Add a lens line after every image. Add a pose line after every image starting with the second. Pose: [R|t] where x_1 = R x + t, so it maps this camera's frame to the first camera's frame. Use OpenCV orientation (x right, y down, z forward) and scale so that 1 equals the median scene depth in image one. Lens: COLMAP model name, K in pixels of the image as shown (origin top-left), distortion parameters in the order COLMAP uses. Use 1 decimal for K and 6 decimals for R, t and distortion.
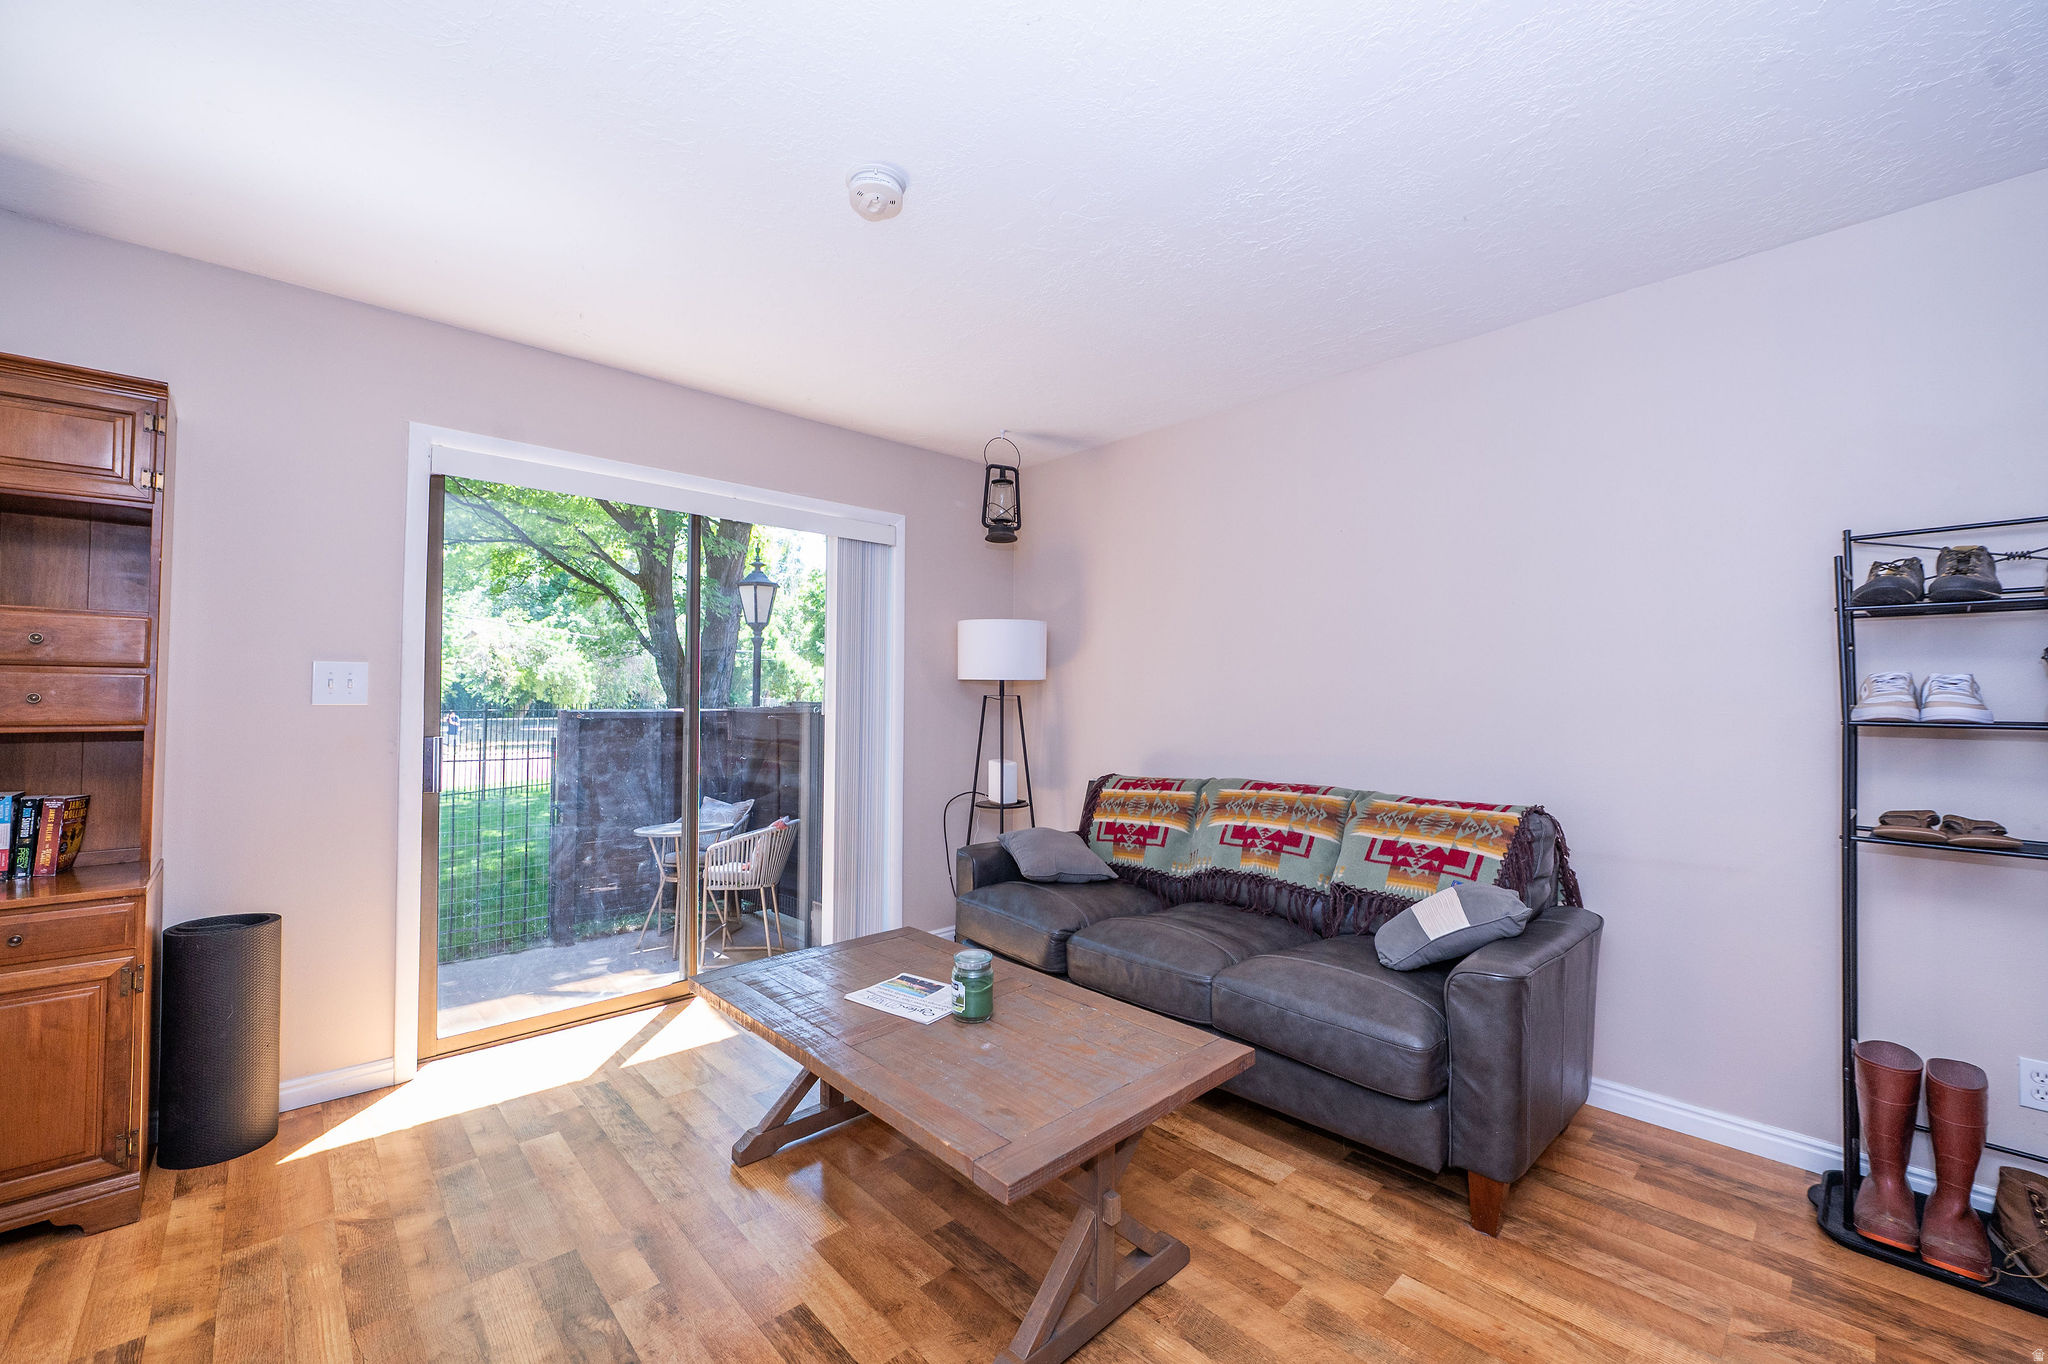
lens RADIAL K [[816.1, 0, 1014.9], [0, 816.1, 675.4], [0, 0, 1]] dist [-0.007626, -0.001591]
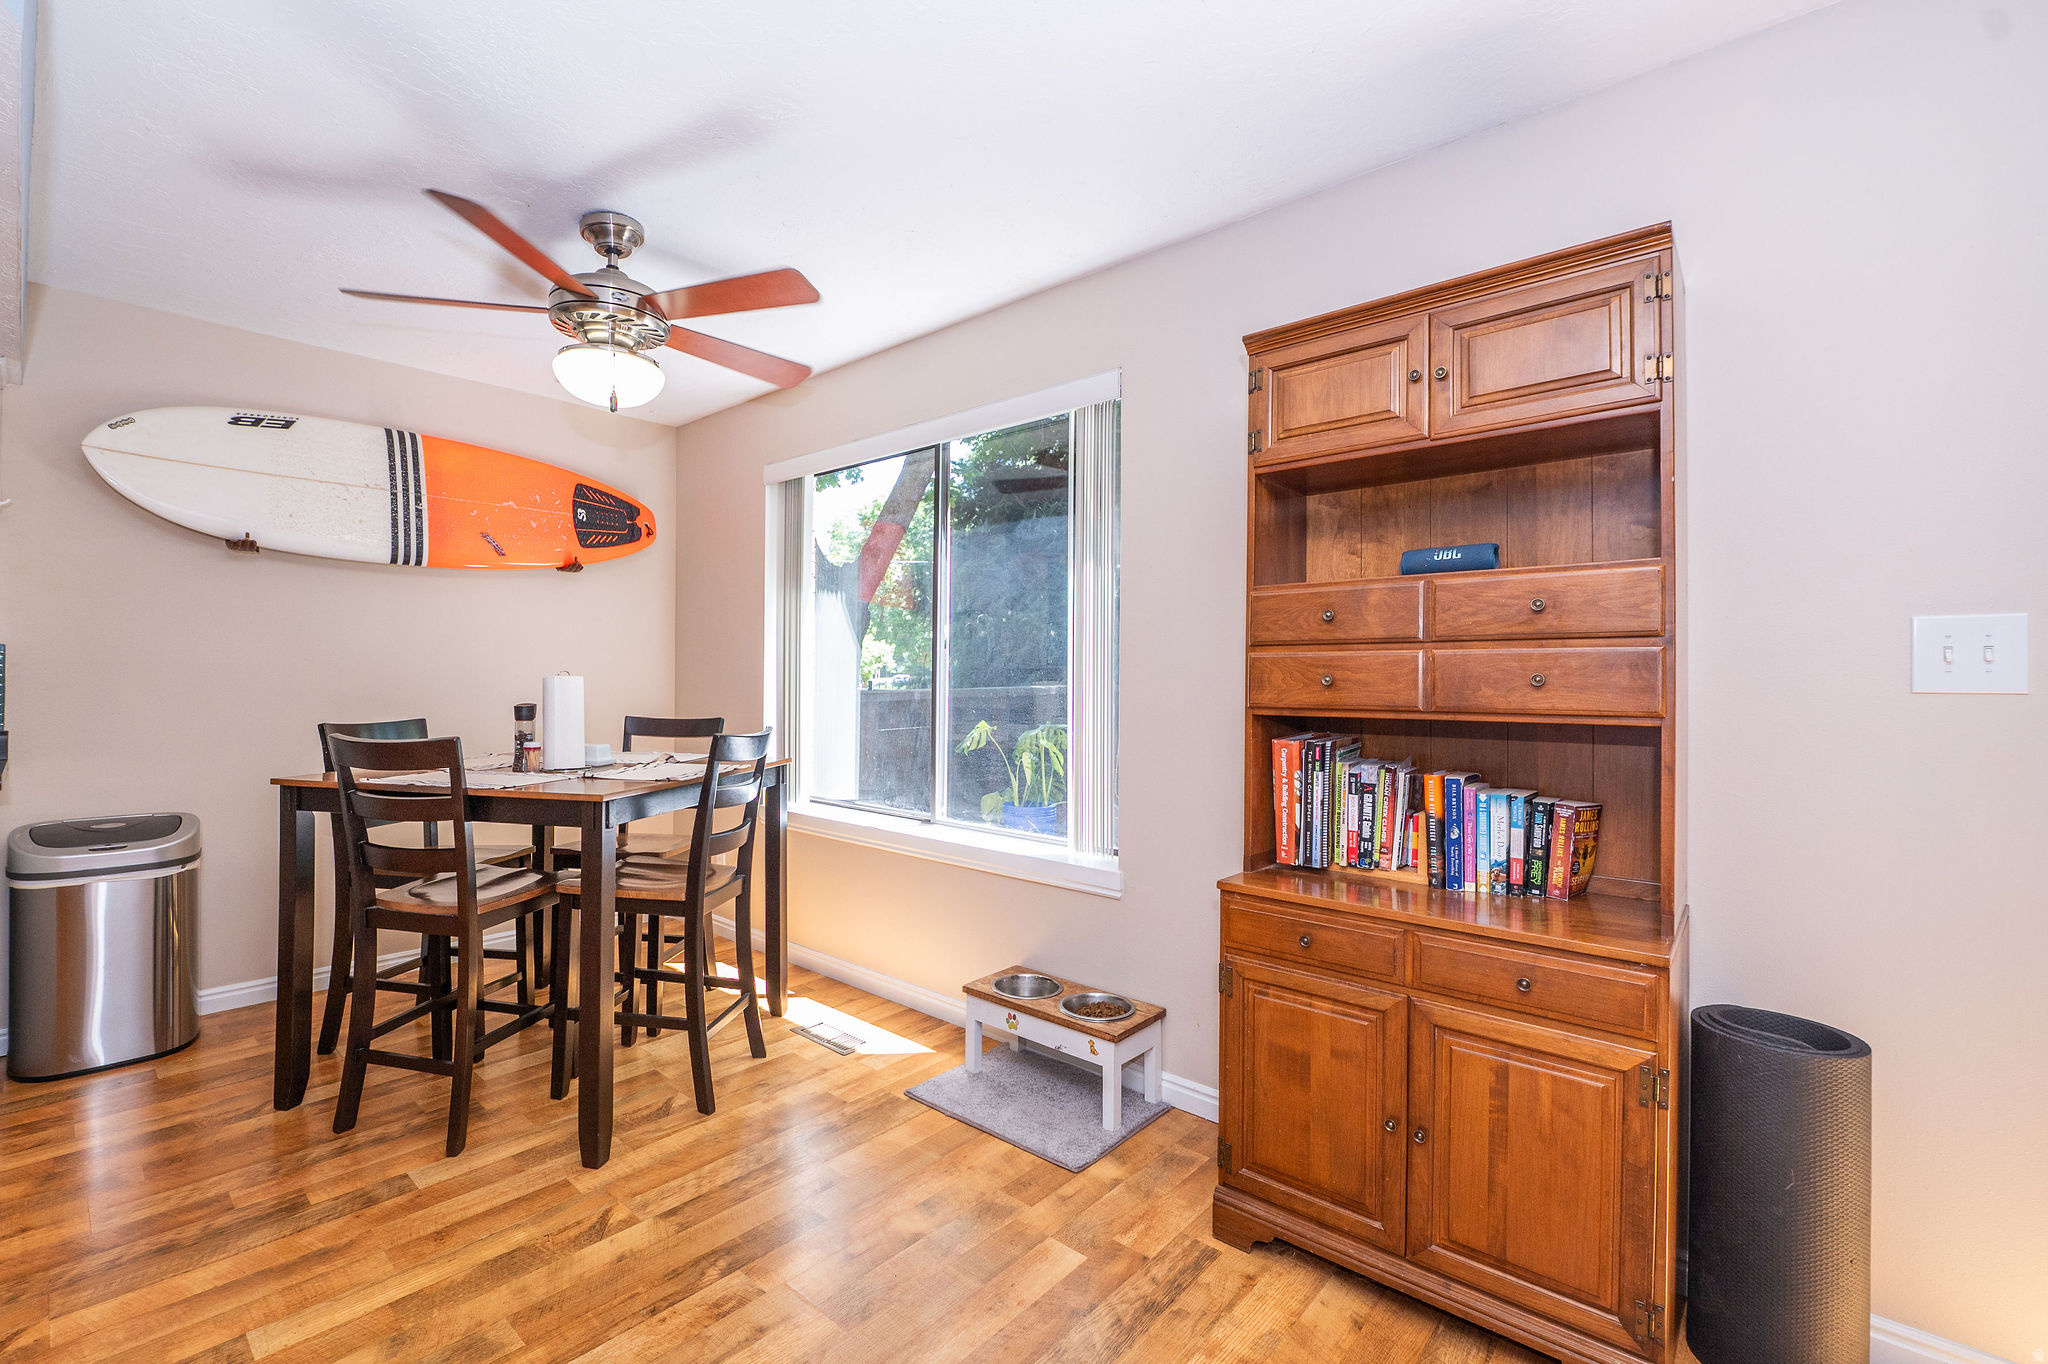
lens RADIAL K [[879.8, 0, 954.1], [0, 879.8, 670.8], [0, 0, 1]] dist [-0.012258, -0.000764]
pose [[0.069249, -0.014102, -0.997500, -0.274572], [0.022532, 0.999667, -0.012568, 0.011888], [0.997345, -0.021606, 0.069544, 0.252339]]
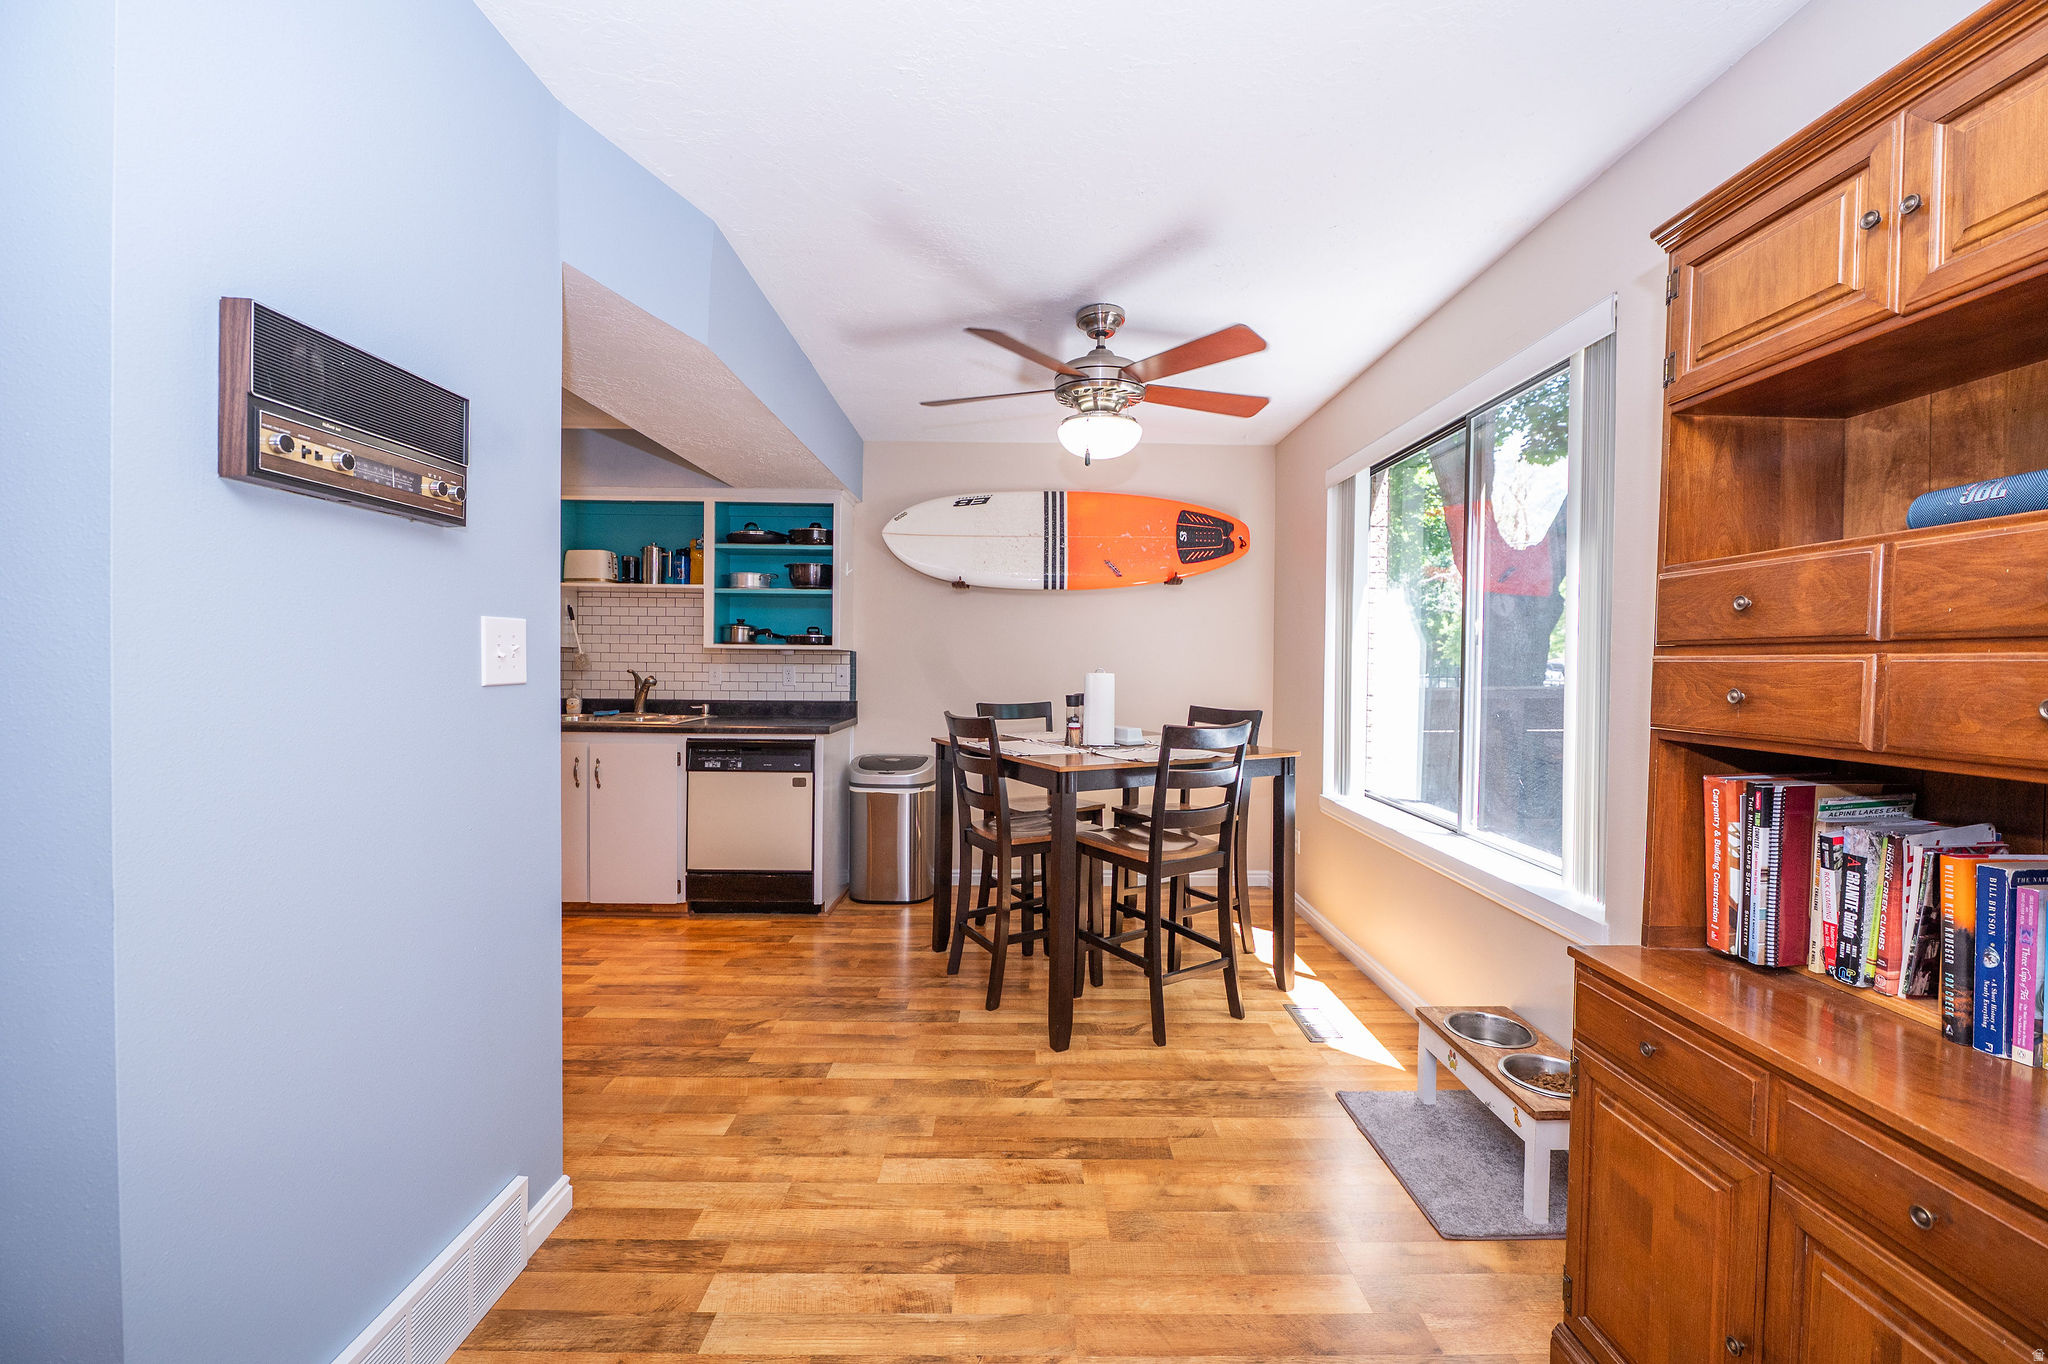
lens RADIAL K [[816.1, 0, 1030.9], [0, 816.1, 673.0], [0, 0, 1]] dist [-0.007626, -0.001591]
pose [[-0.666602, -0.001004, -0.745413, -0.354569], [0.008469, 0.999924, -0.008920, 0.004728], [0.745366, -0.012258, -0.666543, 0.610241]]
